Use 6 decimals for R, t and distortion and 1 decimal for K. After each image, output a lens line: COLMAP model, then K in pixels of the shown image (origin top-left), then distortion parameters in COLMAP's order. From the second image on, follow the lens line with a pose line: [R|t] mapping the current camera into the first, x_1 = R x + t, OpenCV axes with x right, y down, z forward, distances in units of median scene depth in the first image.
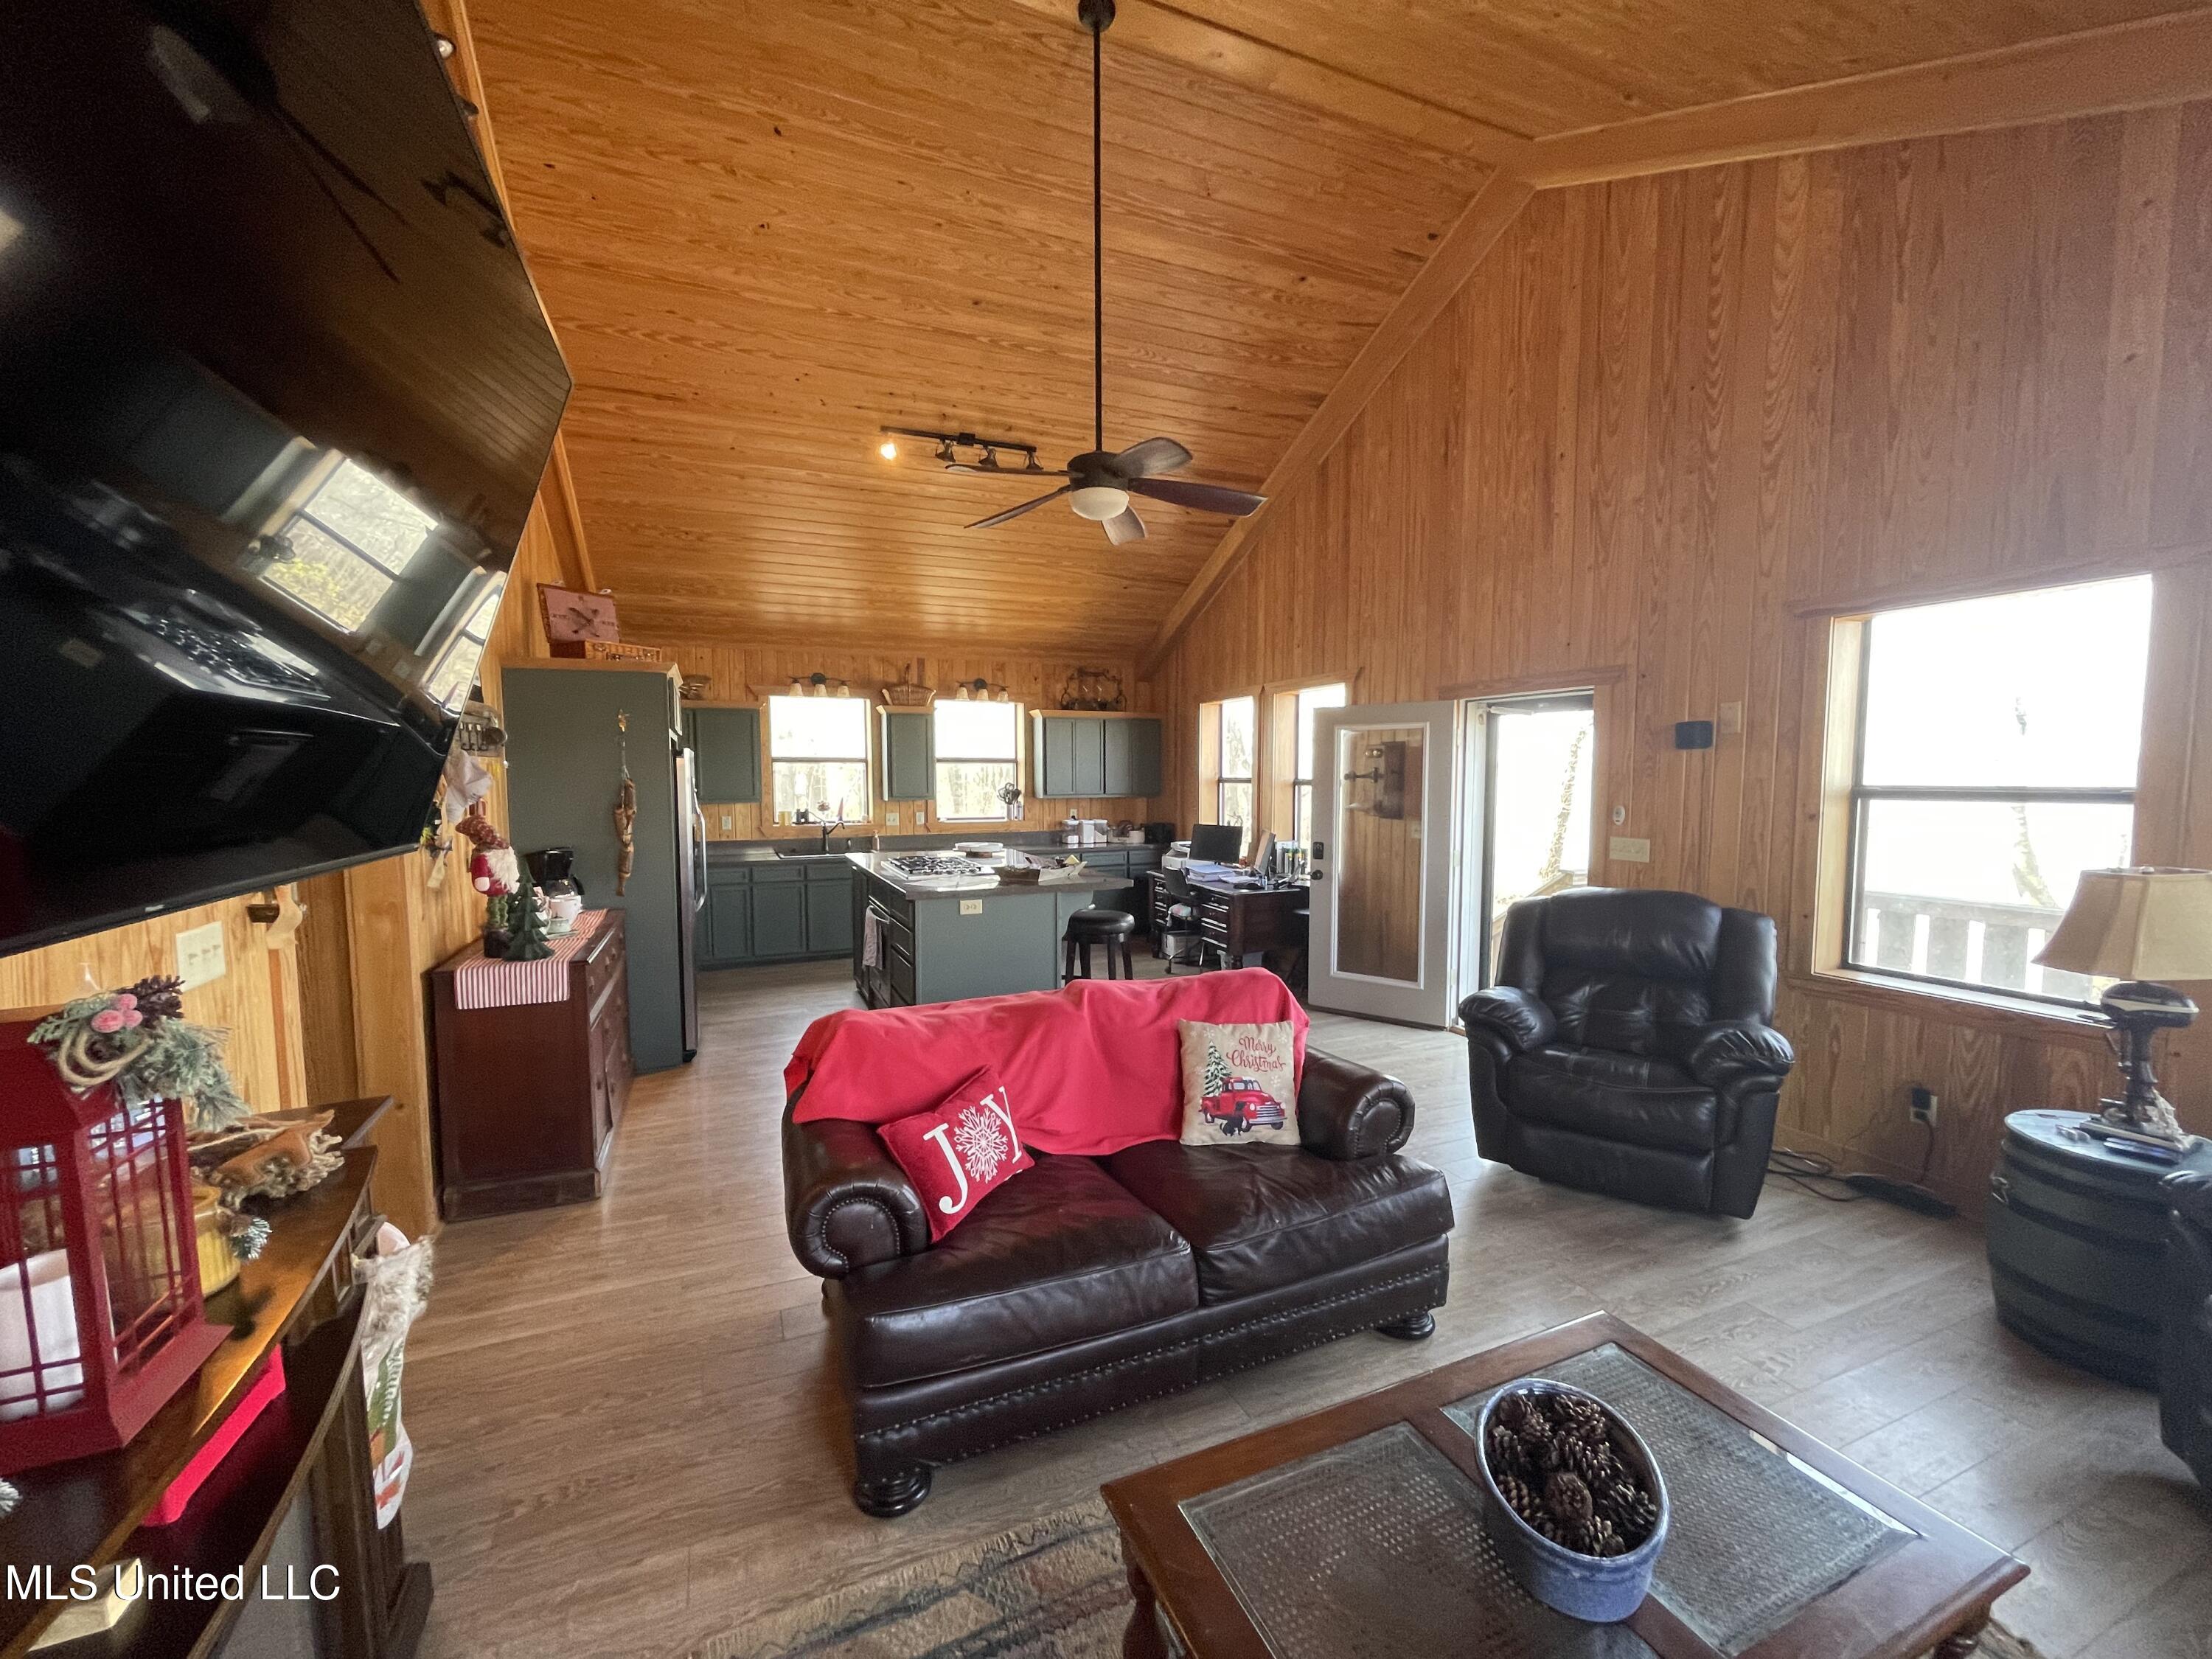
lens RADIAL K [[884.4, 0, 1091.1], [0, 884.4, 839.3], [0, 0, 1]] dist [-0.004566, 0.000224]
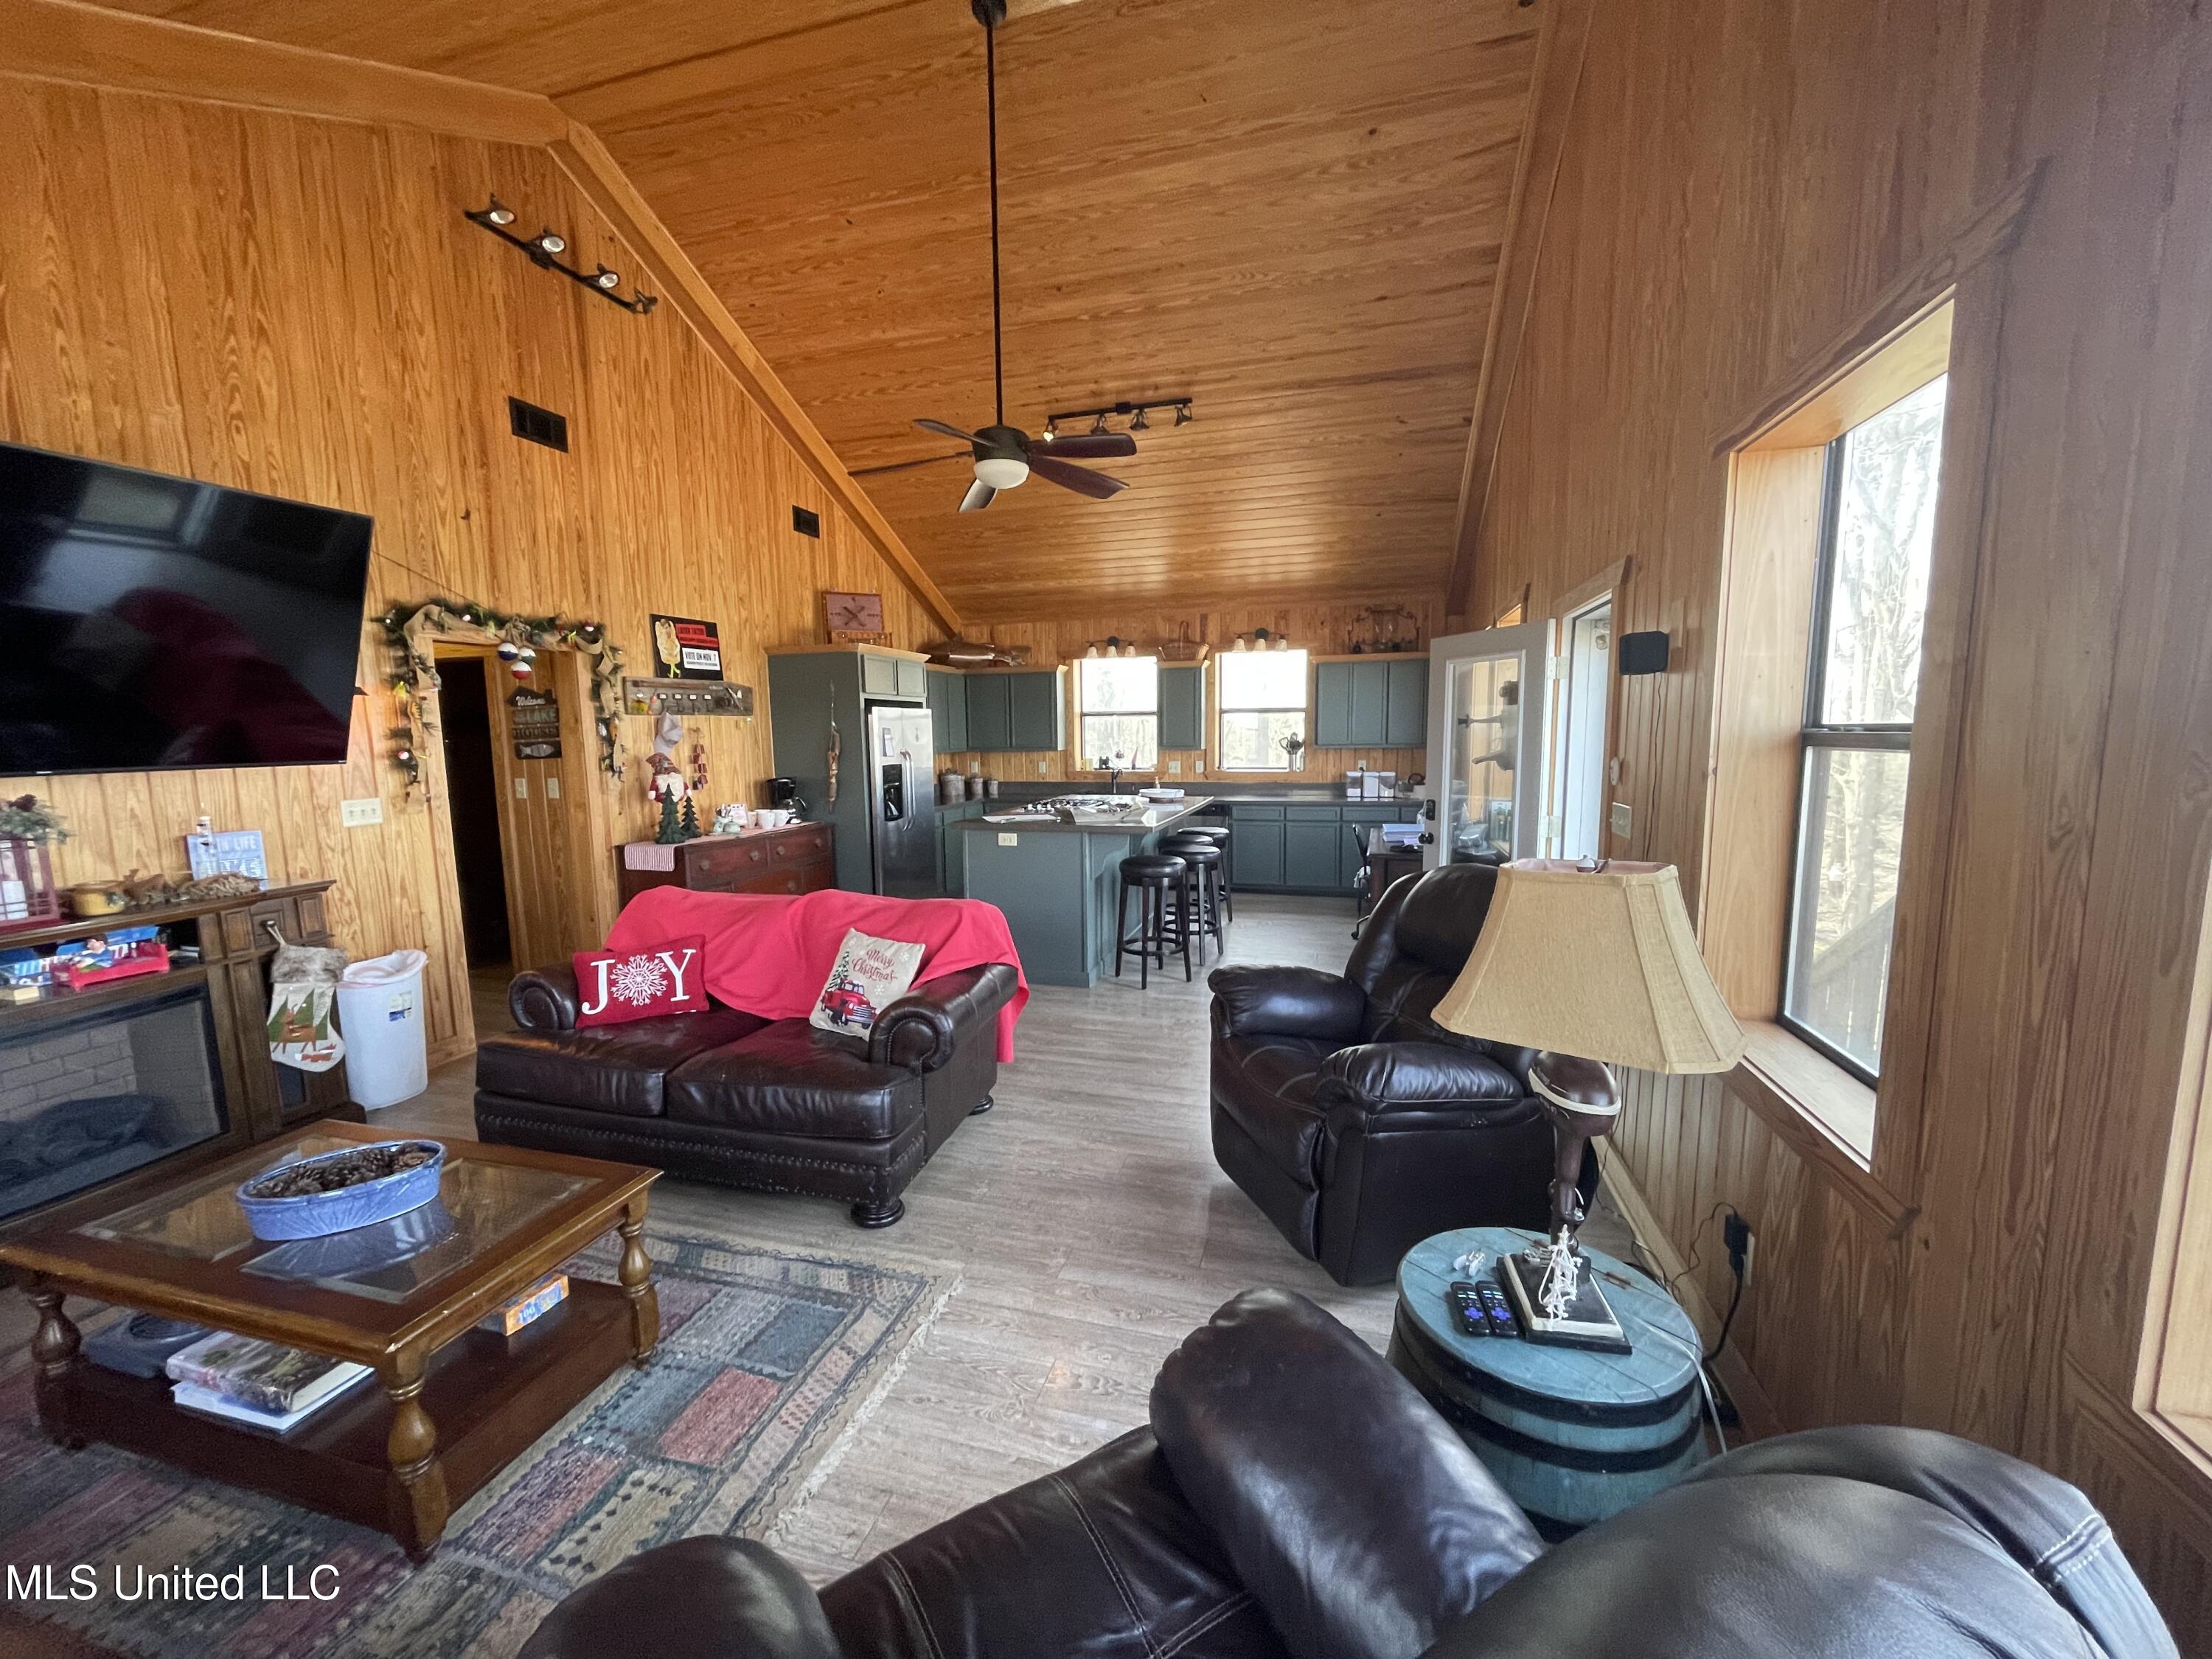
lens RADIAL K [[884.4, 0, 1103.1], [0, 884.4, 838.5], [0, 0, 1]] dist [-0.004566, 0.000224]
pose [[0.779367, 0.068650, -0.622795, 0.443529], [-0.036161, 0.997251, 0.064674, -0.002611], [0.625523, -0.027883, 0.779707, 0.115037]]
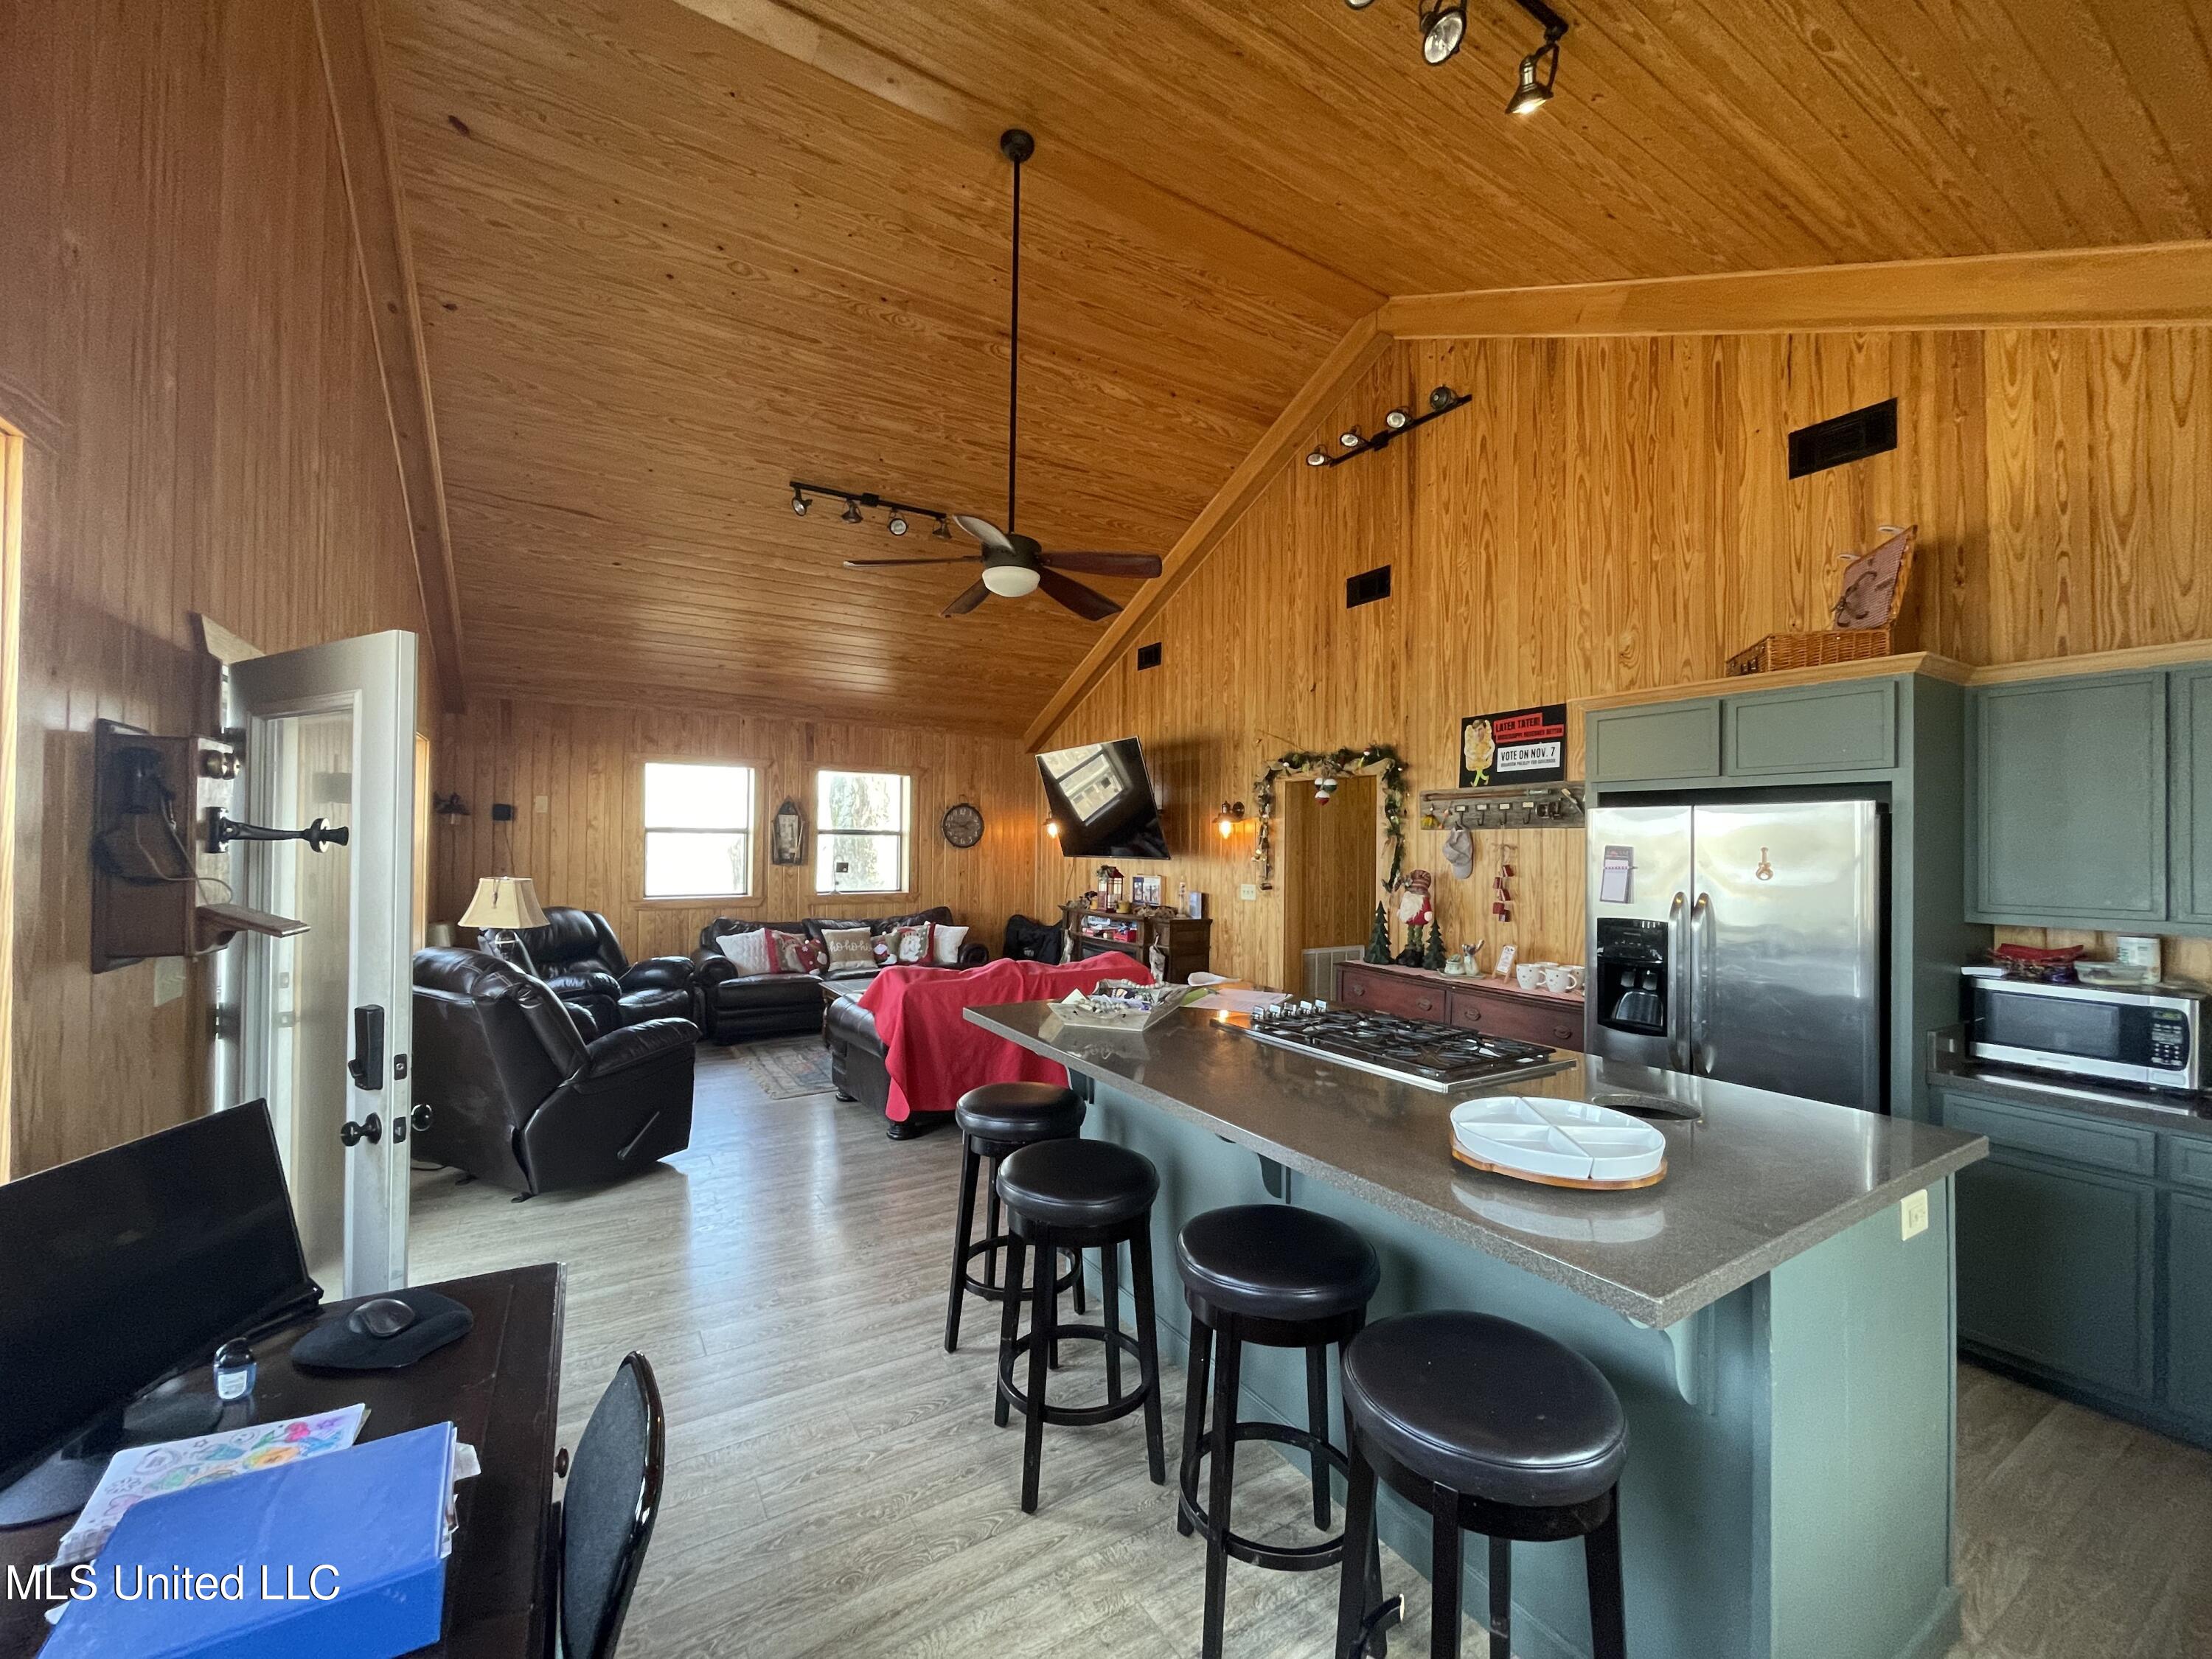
lens RADIAL K [[884.4, 0, 1095.7], [0, 884.4, 838.1], [0, 0, 1]] dist [-0.004566, 0.000224]
pose [[-0.989034, -0.011075, -0.147274, 0.033812], [-0.021474, 0.997371, 0.069214, -0.081184], [0.146120, 0.071617, -0.986671, 1.117227]]
